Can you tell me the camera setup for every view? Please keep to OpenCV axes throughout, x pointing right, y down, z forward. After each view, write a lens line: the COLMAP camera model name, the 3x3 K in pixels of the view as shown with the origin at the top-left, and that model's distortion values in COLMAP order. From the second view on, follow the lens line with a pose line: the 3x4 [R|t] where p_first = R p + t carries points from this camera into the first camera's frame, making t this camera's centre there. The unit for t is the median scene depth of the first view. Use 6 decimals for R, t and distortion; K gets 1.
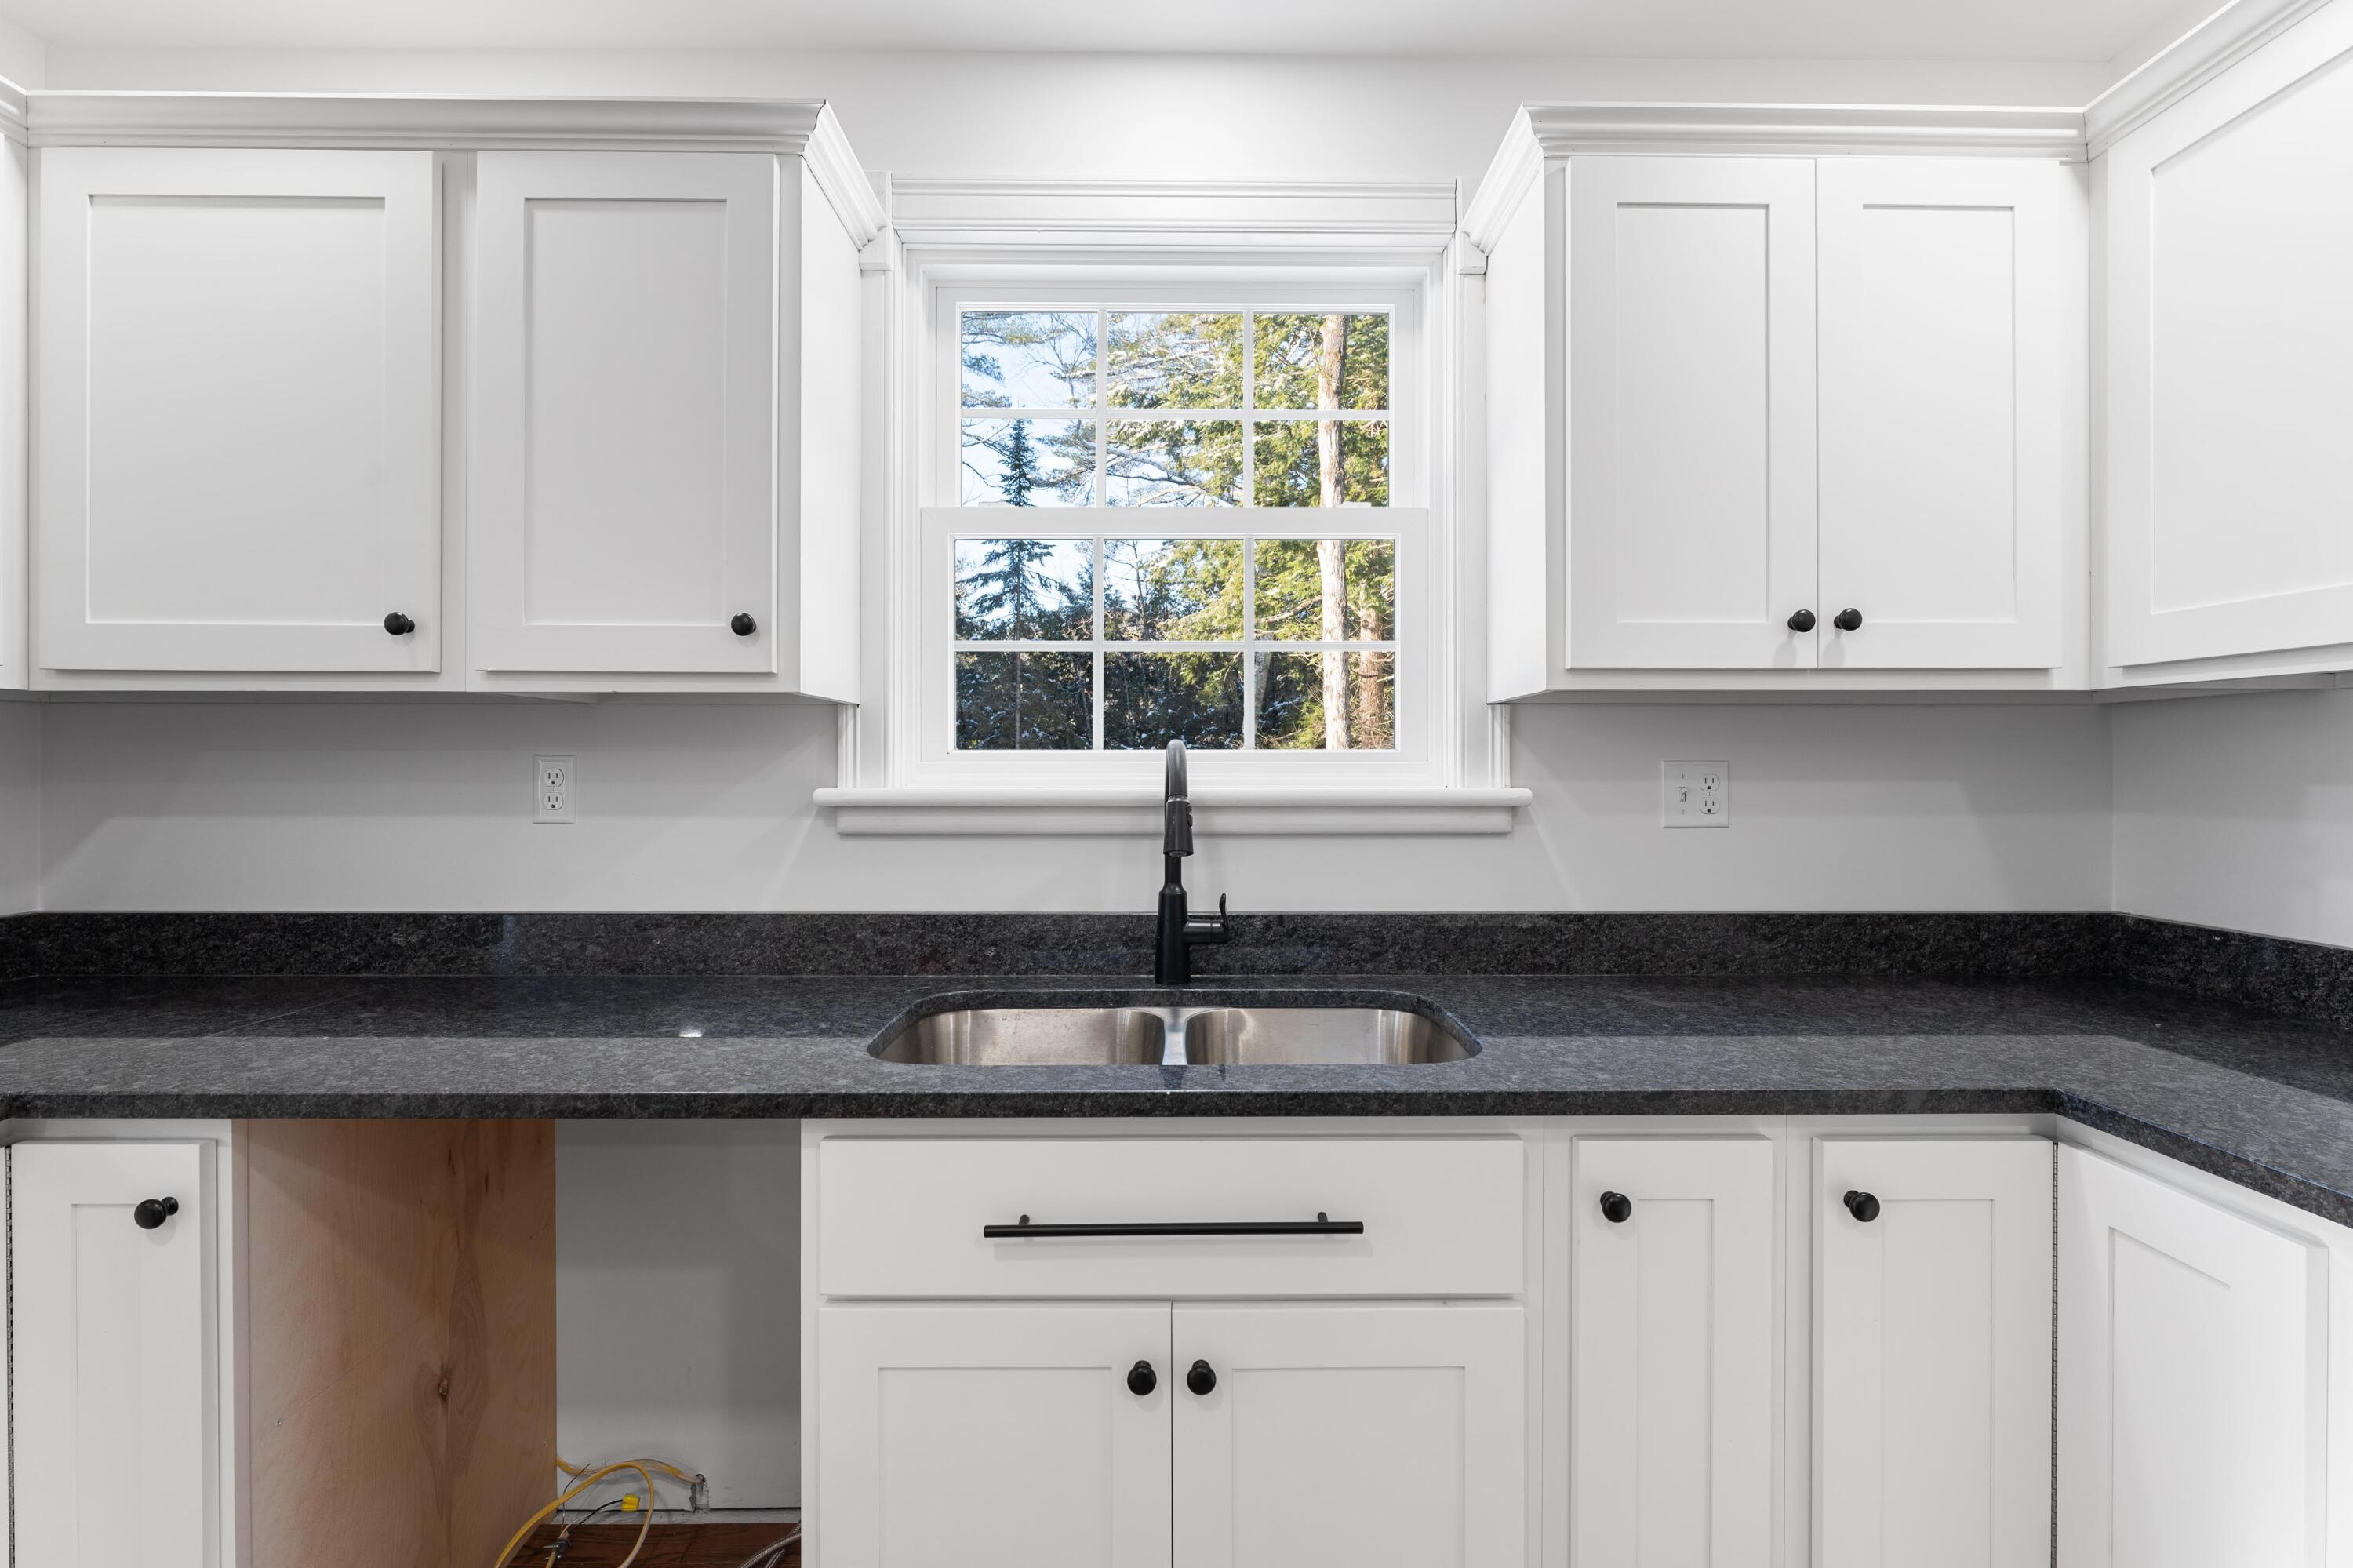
lens RADIAL K [[1055.8, 0, 1176.5], [0, 1055.8, 784.0], [0, 0, 1]] dist [-0.029398, -0.000011]
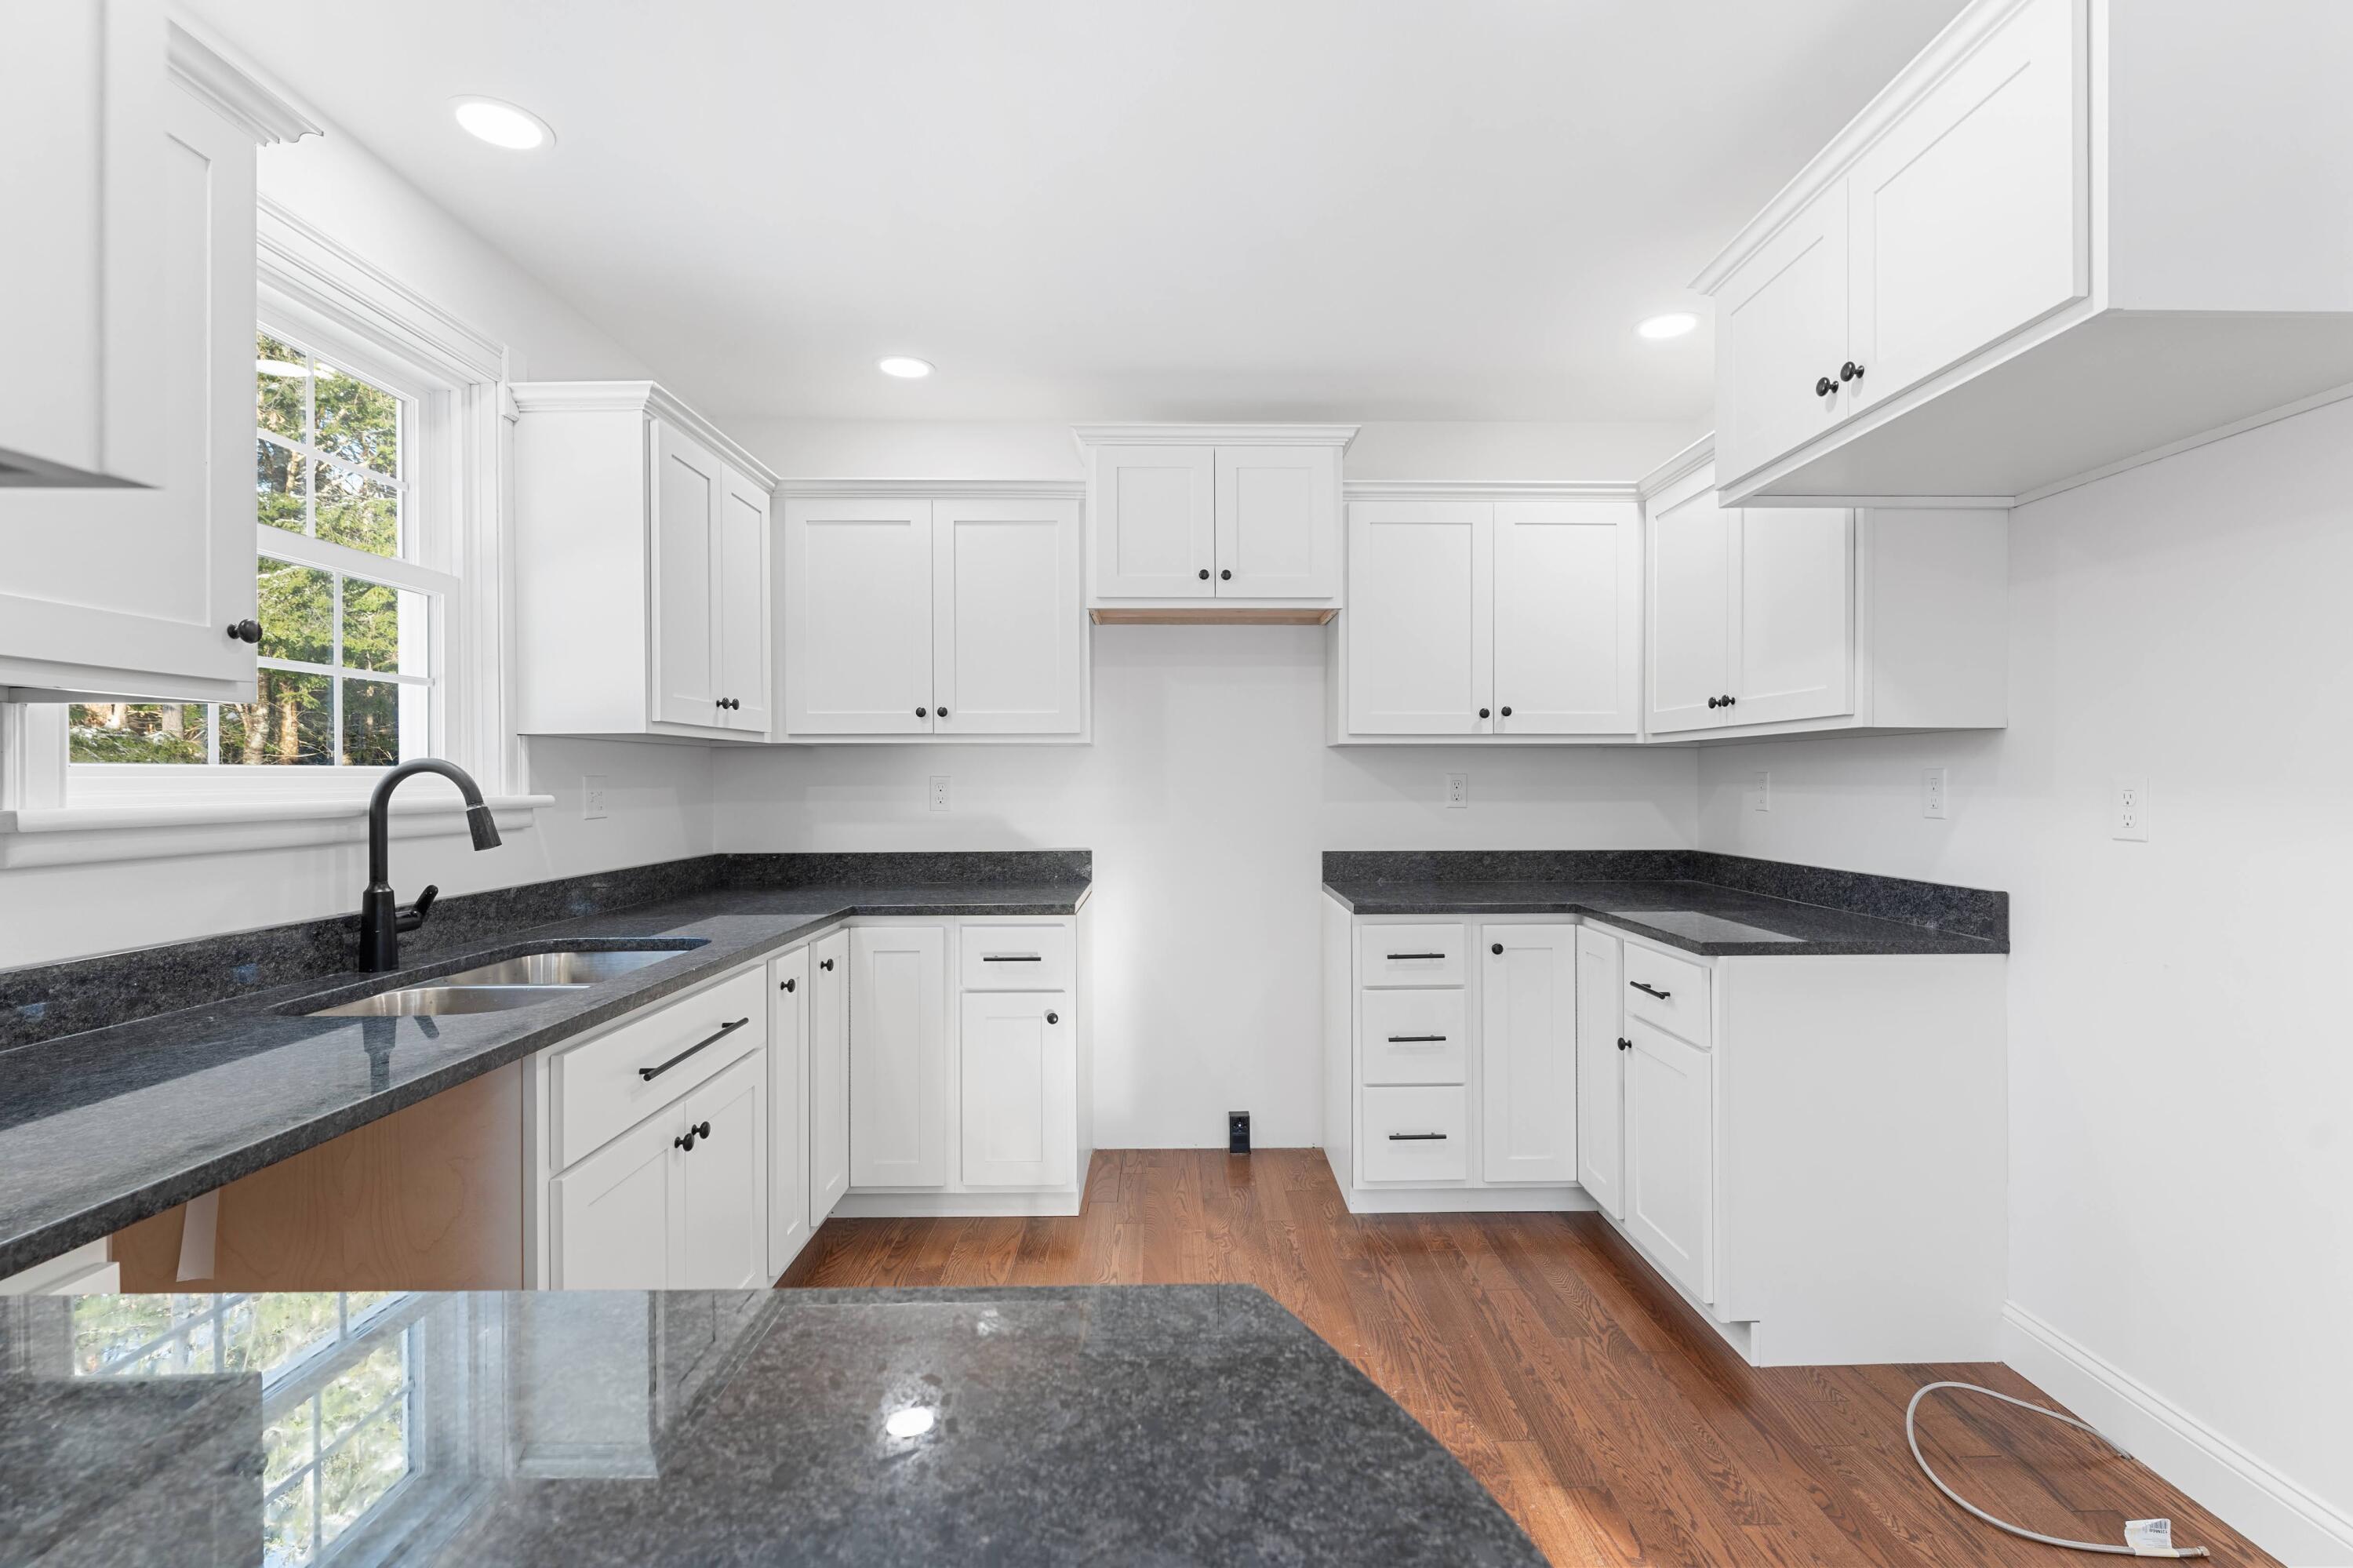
lens RADIAL K [[1055.8, 0, 1176.5], [0, 1055.8, 784.0], [0, 0, 1]] dist [-0.029398, -0.000011]
pose [[-0.001041, -0.007613, 0.999970, -1.118223], [0.020210, 0.999767, 0.007632, -0.004412], [-0.999795, 0.020218, -0.000887, 0.133820]]
